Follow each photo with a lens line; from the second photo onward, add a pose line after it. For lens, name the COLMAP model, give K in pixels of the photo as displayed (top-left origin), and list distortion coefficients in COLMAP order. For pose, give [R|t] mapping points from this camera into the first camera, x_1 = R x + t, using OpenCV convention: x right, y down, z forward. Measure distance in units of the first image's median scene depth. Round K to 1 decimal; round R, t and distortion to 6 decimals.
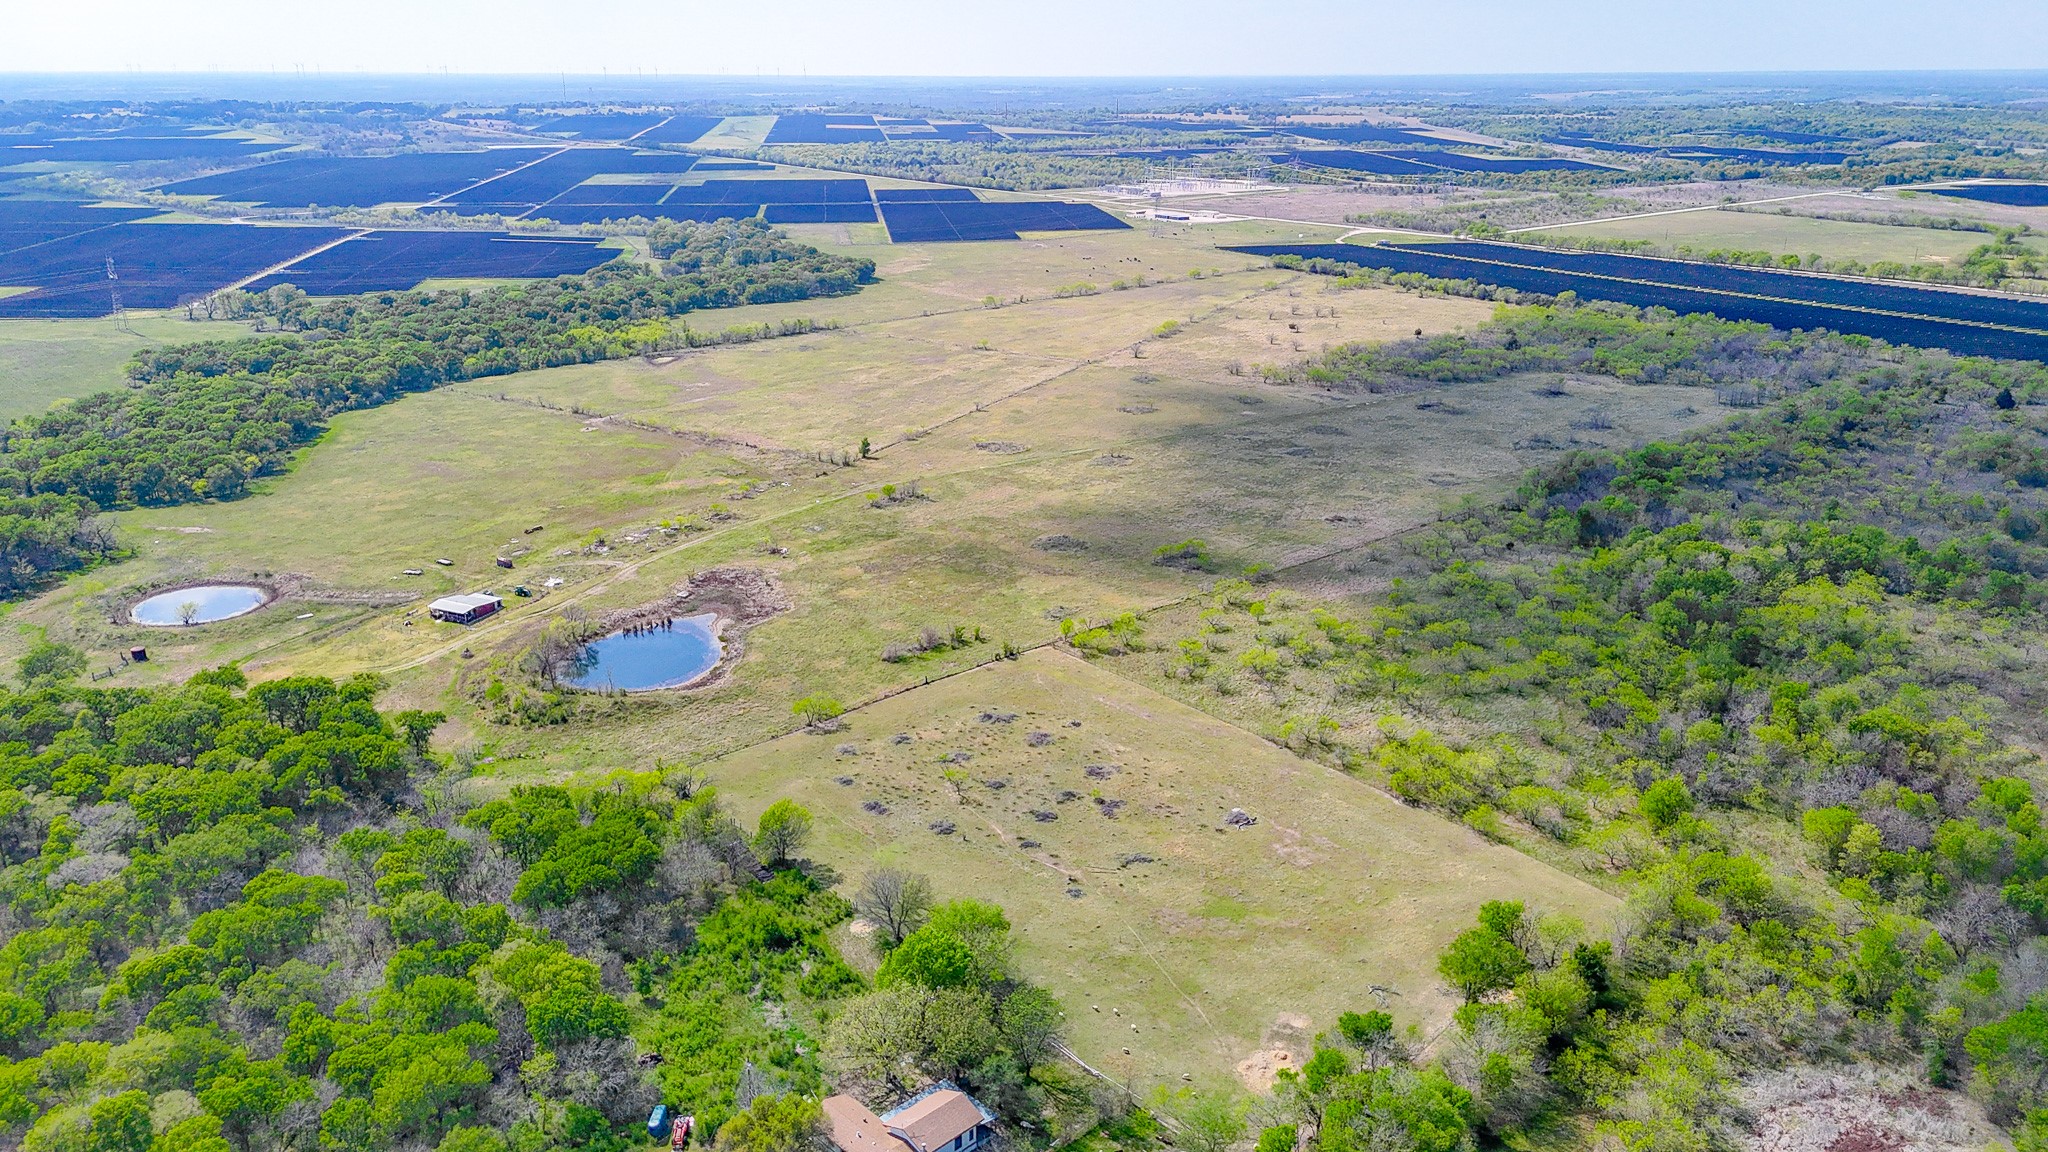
lens RADIAL K [[1520.9, 0, 1014.5], [0, 1520.9, 584.3], [0, 0, 1]] dist [0.069831, -0.065325]
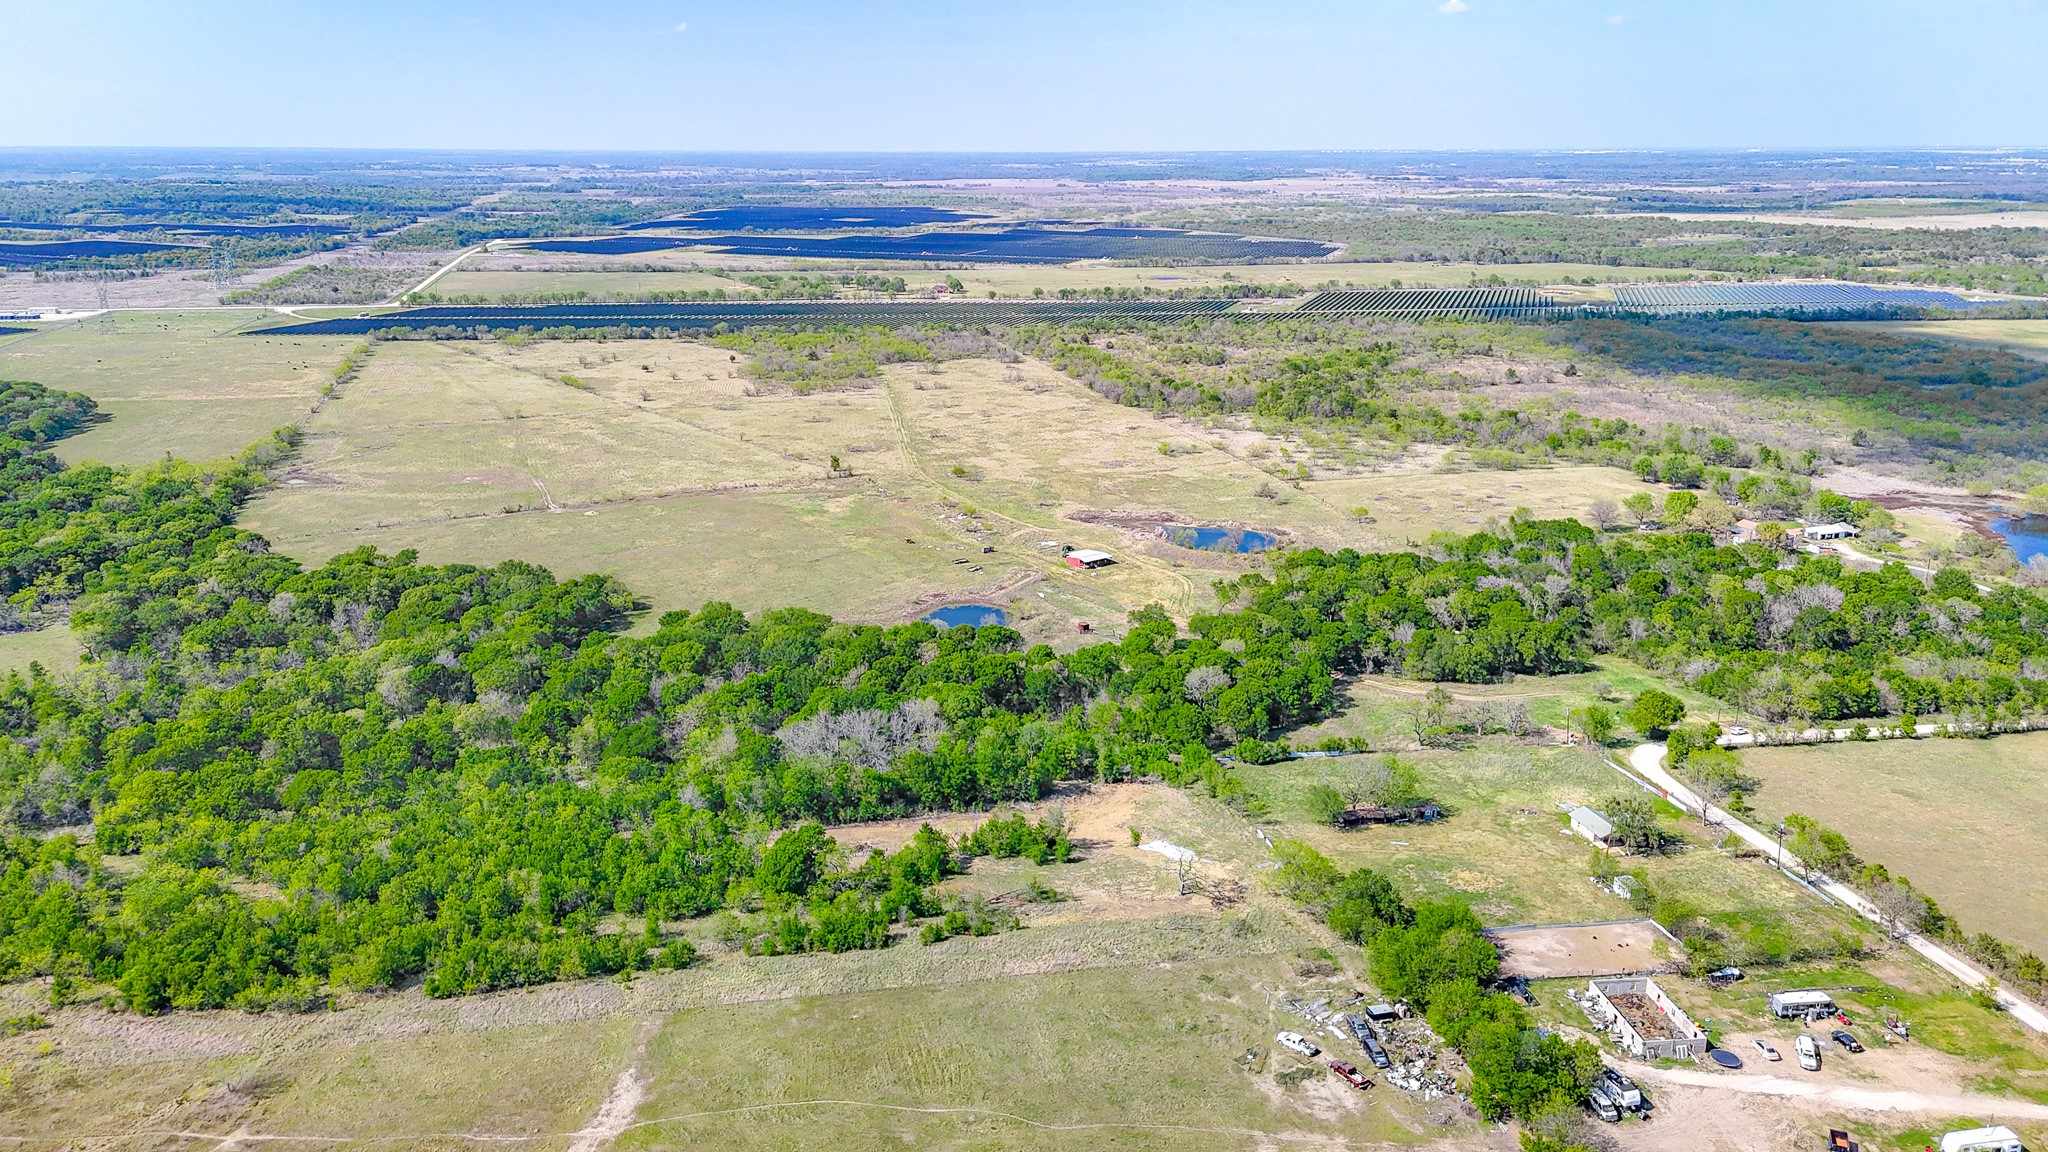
lens RADIAL K [[1520.9, 0, 1018.3], [0, 1520.9, 573.9], [0, 0, 1]] dist [0.069831, -0.065325]
pose [[0.426866, -0.244733, 0.870569, -0.626723], [0.289236, 0.949064, 0.124978, -0.063768], [-0.856812, 0.198451, 0.475909, 0.163665]]
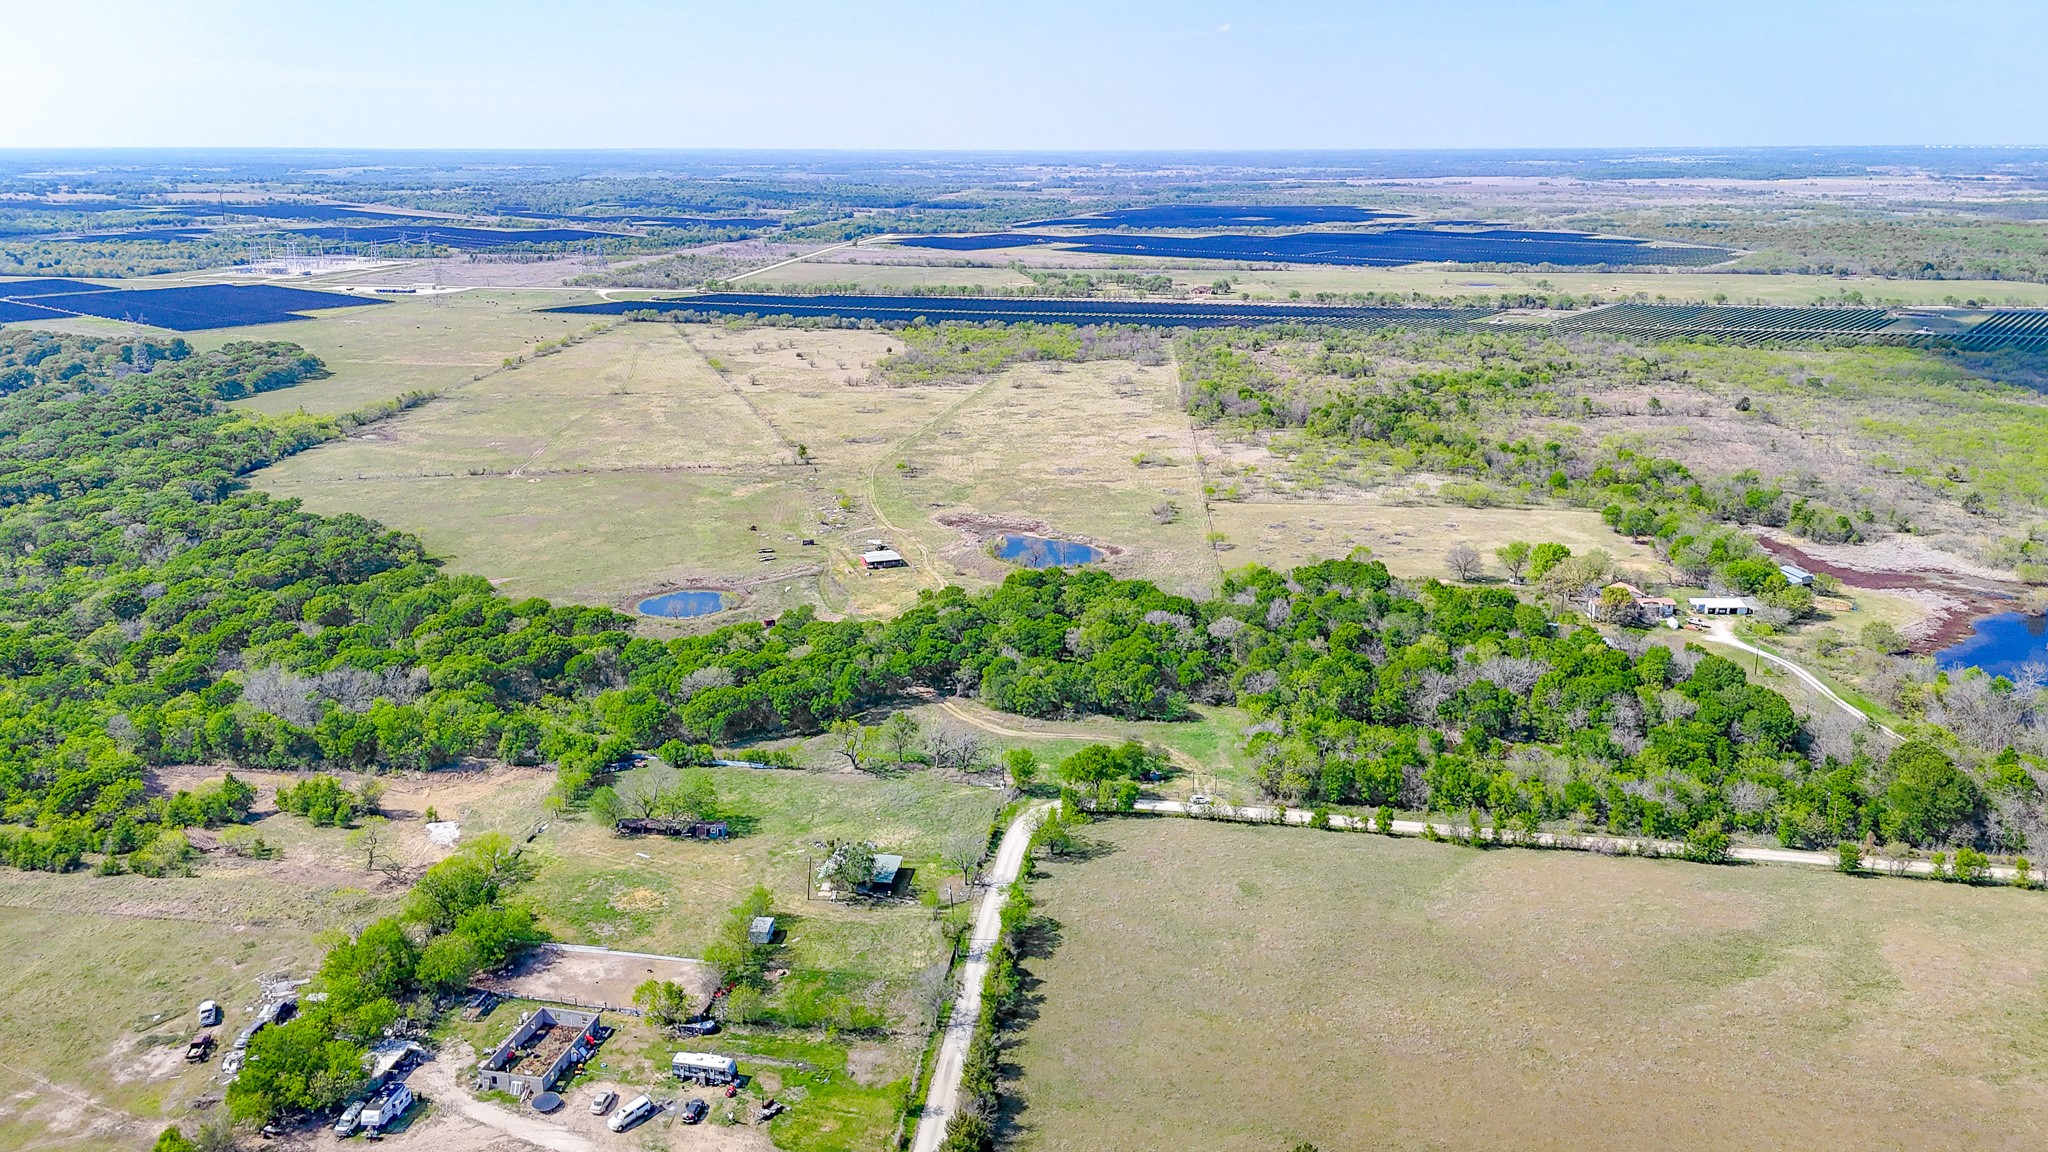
lens RADIAL K [[1520.9, 0, 1019.0], [0, 1520.9, 567.3], [0, 0, 1]] dist [0.069831, -0.065325]
pose [[0.703252, -0.190805, 0.684858, -0.480332], [0.228056, 0.972949, 0.036887, -0.000009], [-0.673370, 0.130245, 0.727742, -0.028009]]
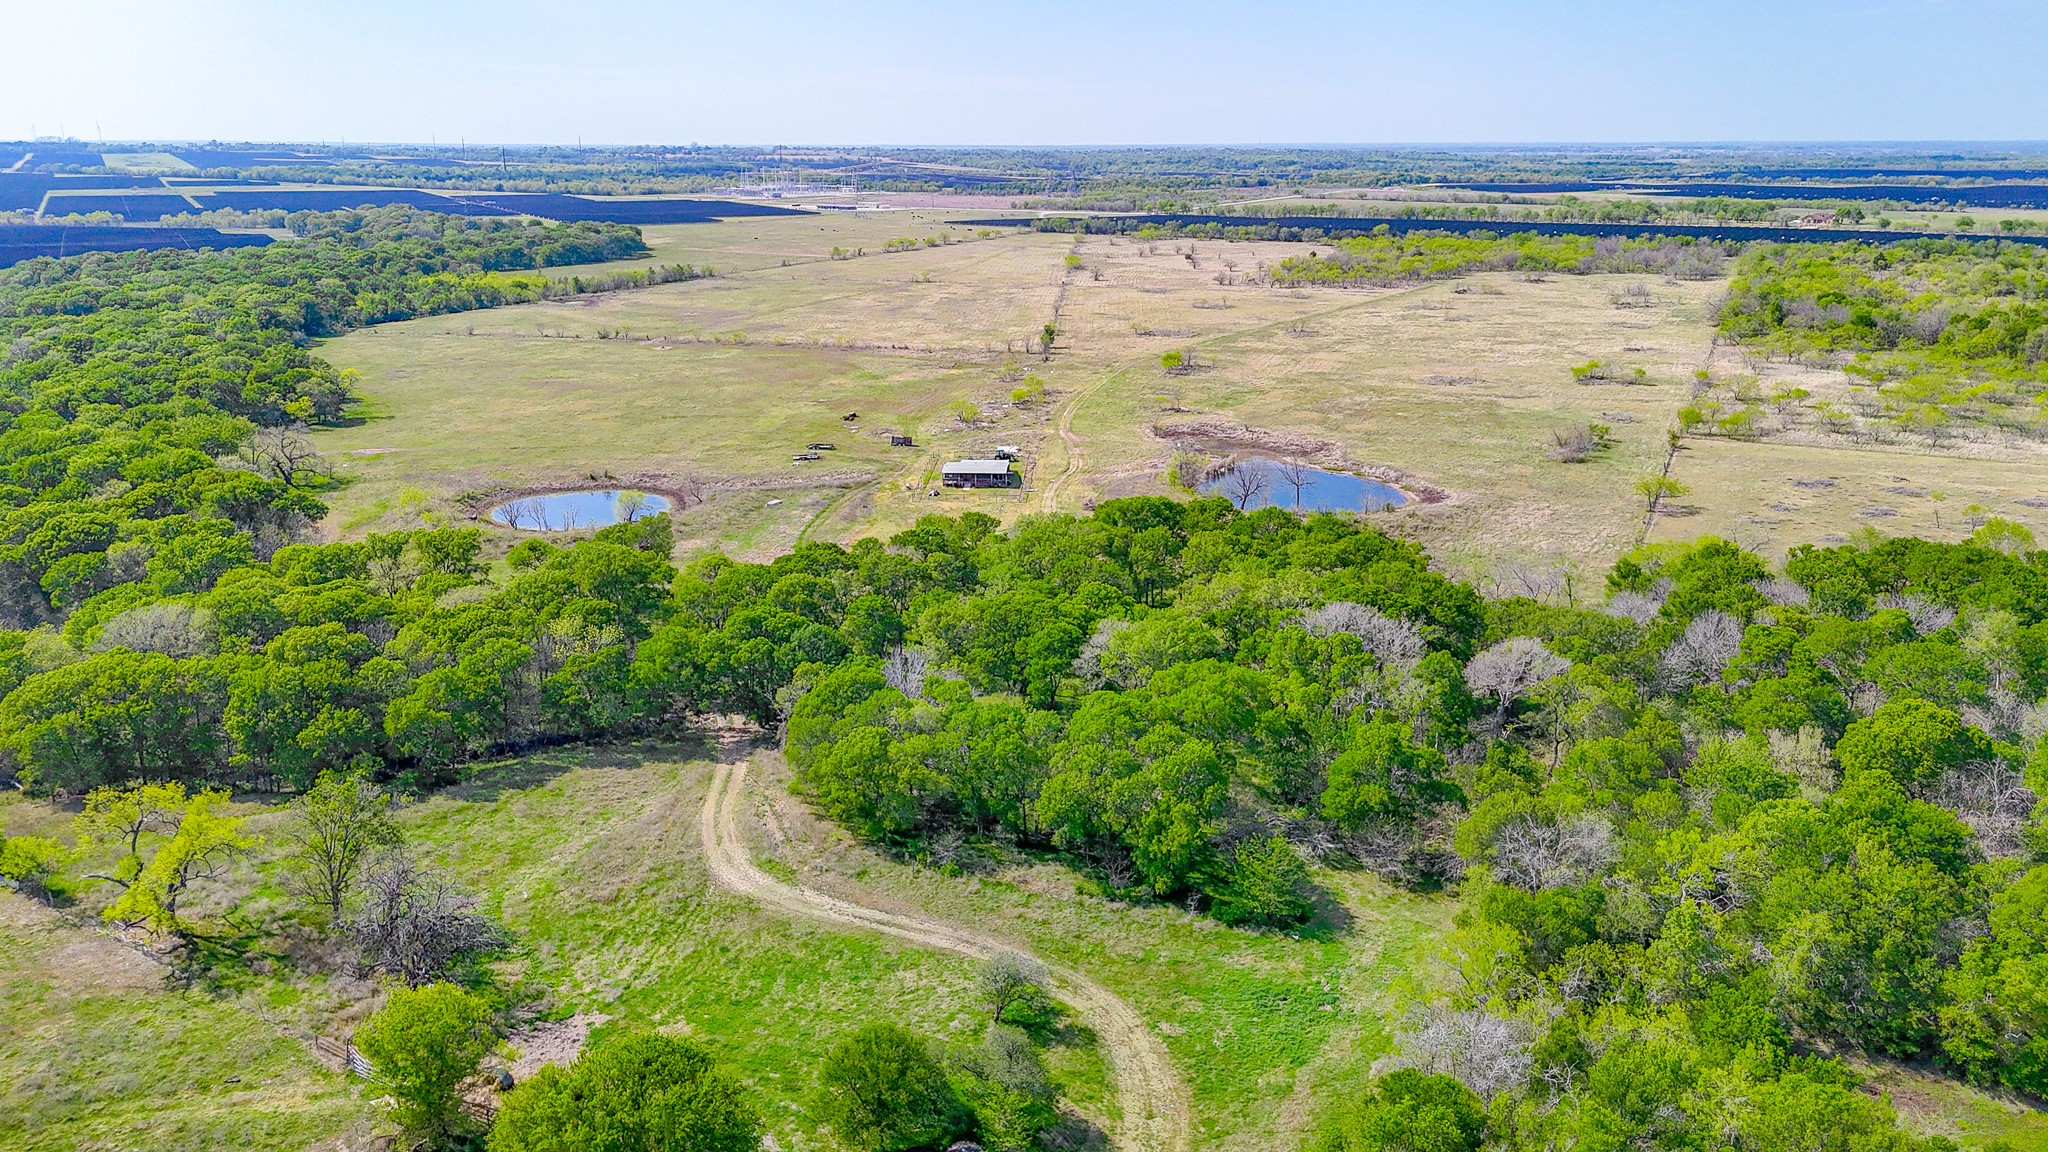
lens RADIAL K [[1520.9, 0, 1015.9], [0, 1520.9, 557.8], [0, 0, 1]] dist [0.069831, -0.065325]
pose [[0.917687, -0.104291, 0.383373, -0.252592], [0.126853, 0.991340, -0.033969, 0.033735], [-0.376510, 0.079805, 0.922969, 0.122693]]
